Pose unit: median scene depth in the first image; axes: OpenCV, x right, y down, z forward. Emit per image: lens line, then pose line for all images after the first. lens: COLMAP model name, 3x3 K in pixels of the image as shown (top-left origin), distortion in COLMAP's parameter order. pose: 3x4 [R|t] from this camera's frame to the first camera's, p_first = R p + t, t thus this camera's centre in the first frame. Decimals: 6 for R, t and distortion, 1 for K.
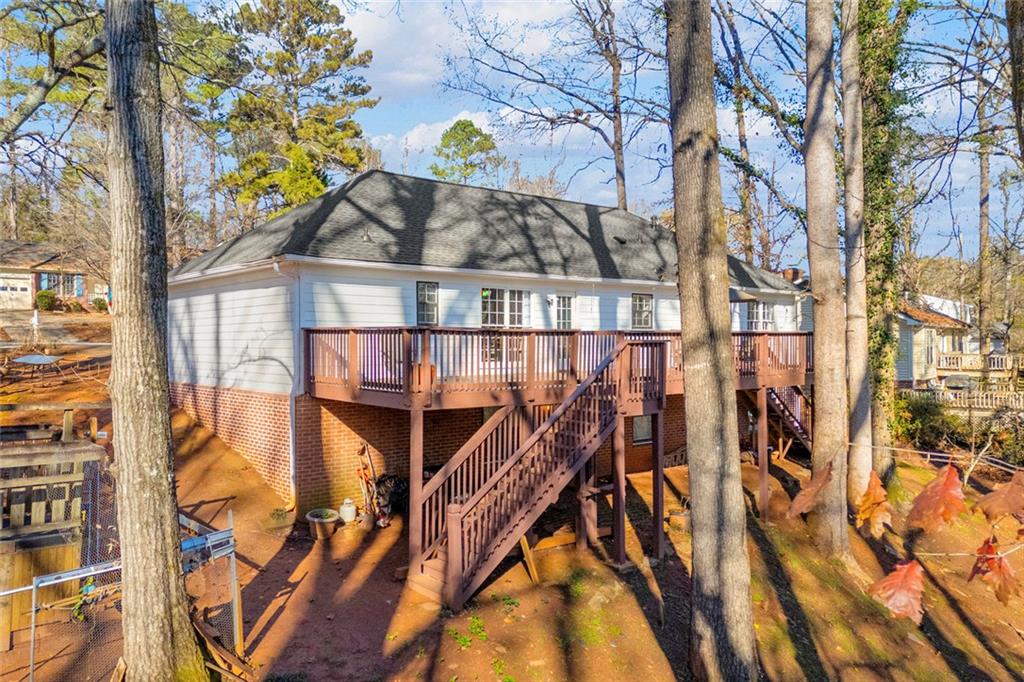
lens RADIAL K [[778.6, 0, 512.0], [0, 778.6, 344.9], [0, 0, 1]] dist [0.123135, -0.039290]
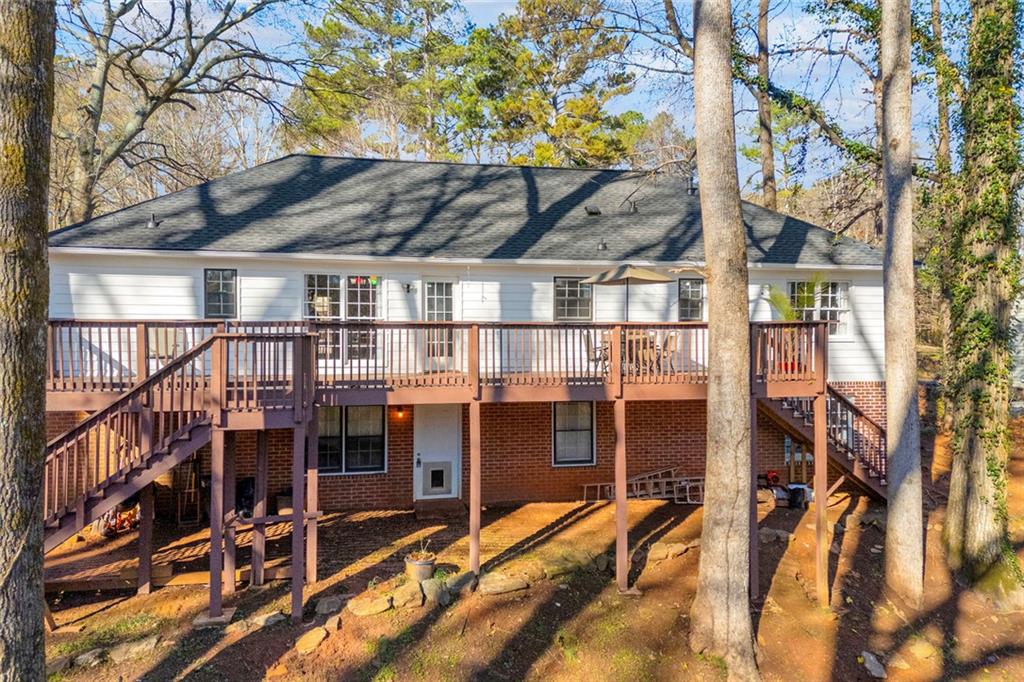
lens RADIAL K [[778.6, 0, 506.4], [0, 778.6, 343.8], [0, 0, 1]] dist [0.123135, -0.039290]
pose [[0.882448, 0.007371, -0.470353, 0.534125], [-0.005680, 0.999971, 0.005013, -0.000913], [0.470376, -0.001751, 0.882464, 0.299553]]
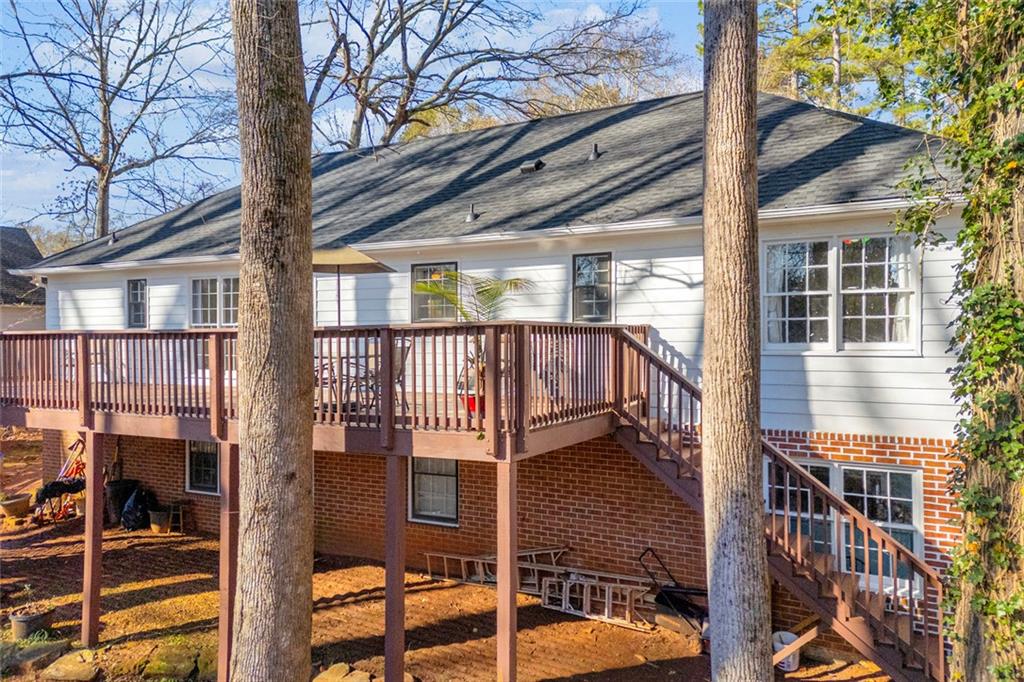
lens RADIAL K [[778.6, 0, 507.6], [0, 778.6, 335.1], [0, 0, 1]] dist [0.123135, -0.039290]
pose [[0.334182, 0.000854, -0.942508, 0.812092], [0.000169, 1.000000, 0.000966, -0.013817], [0.942508, -0.000482, 0.334182, 0.954086]]
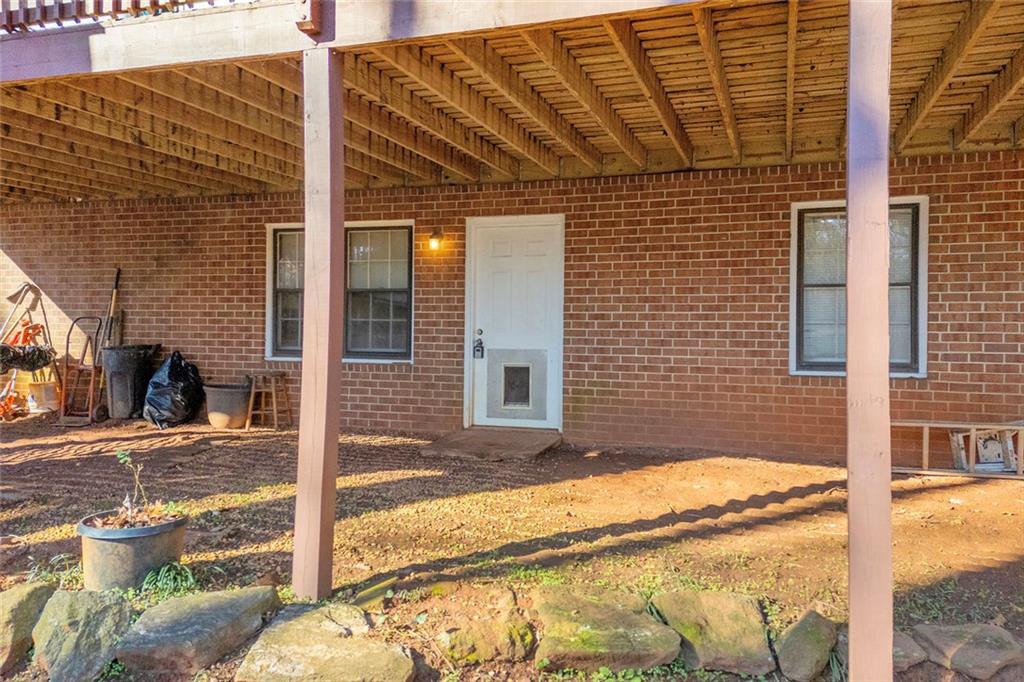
lens RADIAL K [[778.6, 0, 495.6], [0, 778.6, 332.2], [0, 0, 1]] dist [0.123135, -0.039290]
pose [[0.507792, 0.003090, -0.861474, 0.404774], [-0.017366, 0.999827, -0.006650, 0.126846], [0.861305, 0.018337, 0.507758, 0.804903]]
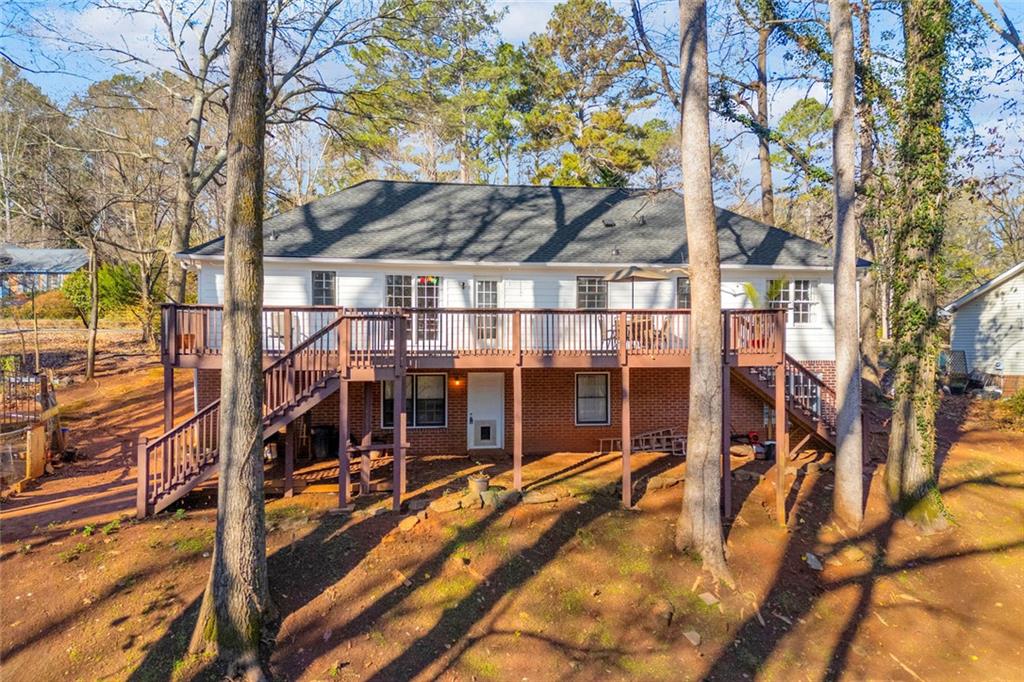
lens RADIAL K [[778.6, 0, 493.7], [0, 778.6, 339.2], [0, 0, 1]] dist [0.123135, -0.039290]
pose [[0.857295, 0.004088, -0.514808, 0.640790], [-0.007171, 0.999966, -0.004002, 0.023295], [0.514775, 0.007123, 0.857296, 0.082325]]
